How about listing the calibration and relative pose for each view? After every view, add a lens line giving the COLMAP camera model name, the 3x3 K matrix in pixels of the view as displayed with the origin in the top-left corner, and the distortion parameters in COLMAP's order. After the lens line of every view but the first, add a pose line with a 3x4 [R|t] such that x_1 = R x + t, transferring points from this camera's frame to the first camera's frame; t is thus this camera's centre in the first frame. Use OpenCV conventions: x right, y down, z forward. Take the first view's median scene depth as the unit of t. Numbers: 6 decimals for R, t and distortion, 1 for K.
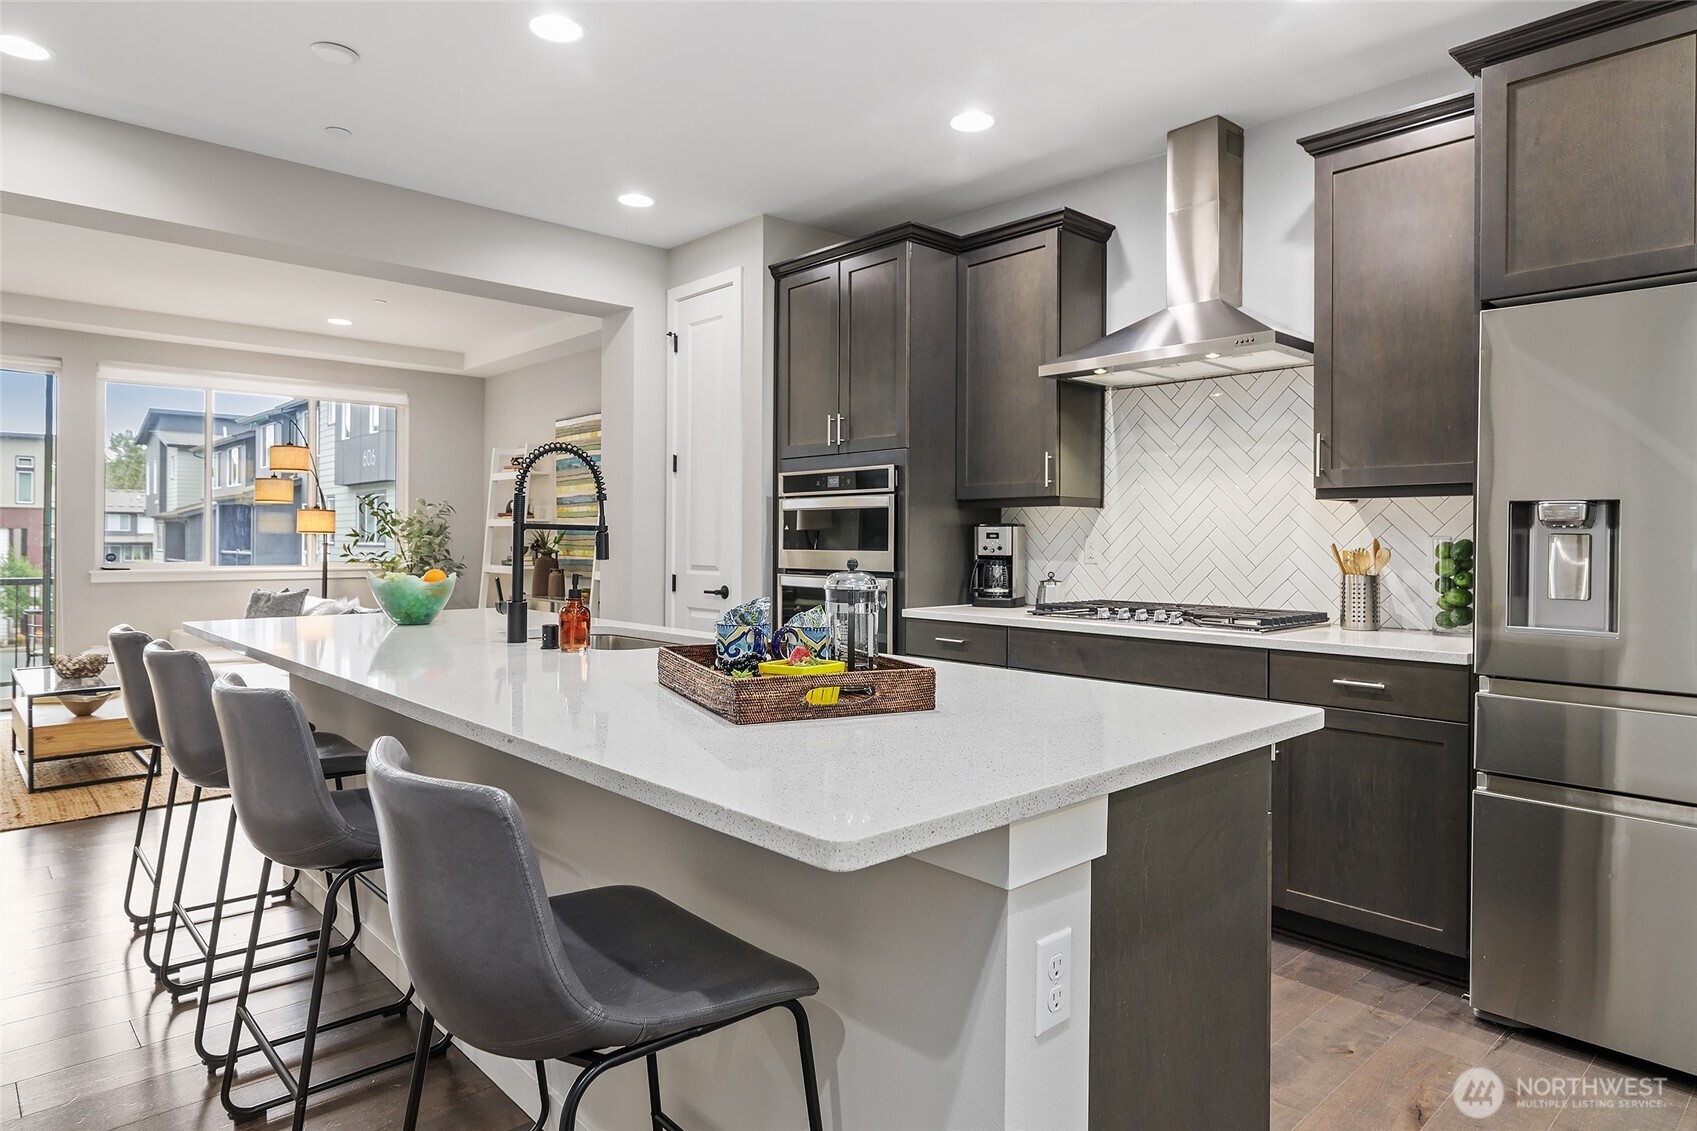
lens RADIAL K [[999.1, 0, 846.6], [0, 999.1, 552.0], [0, 0, 1]] dist [-0.008404, -0.001340]
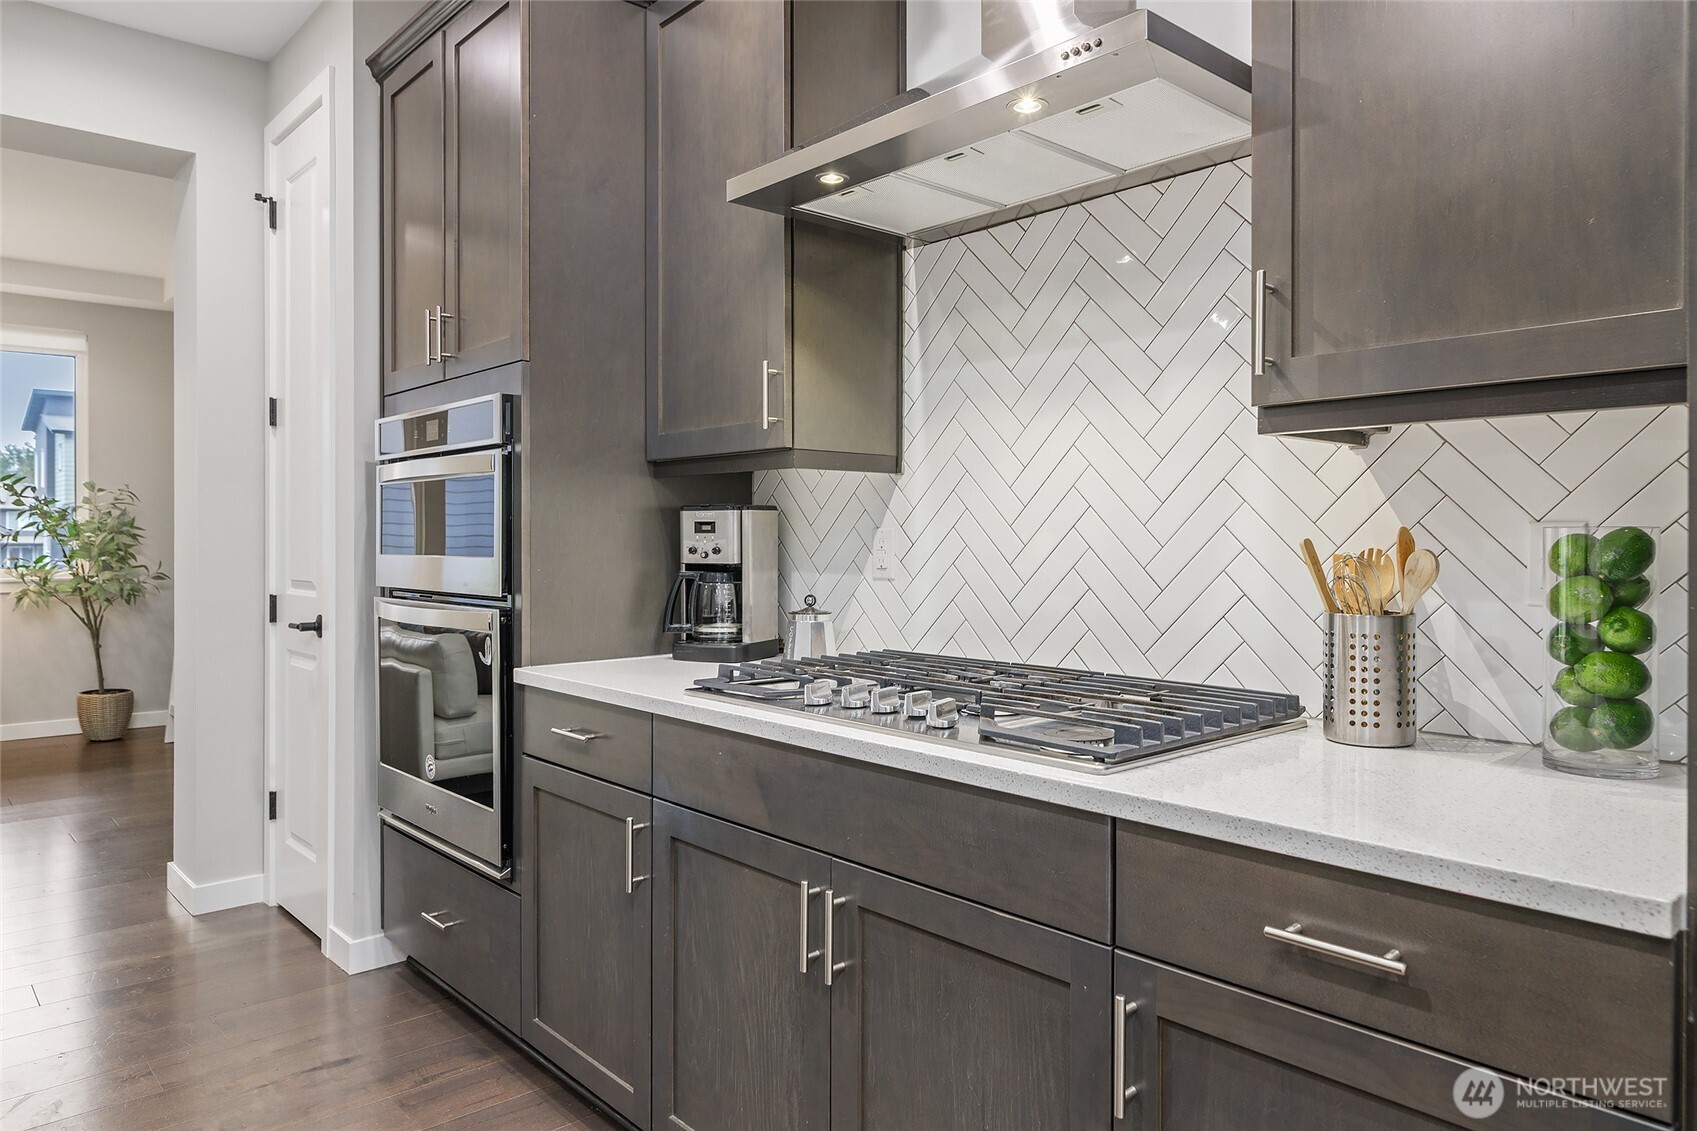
lens RADIAL K [[1120.1, 0, 849.4], [0, 1120.1, 559.3], [0, 0, 1]] dist [-0.007979, -0.002629]
pose [[0.999957, -0.004652, -0.008064, 0.241003], [0.004715, 0.999959, 0.007772, -0.003727], [0.008028, -0.007809, 0.999937, 0.422604]]
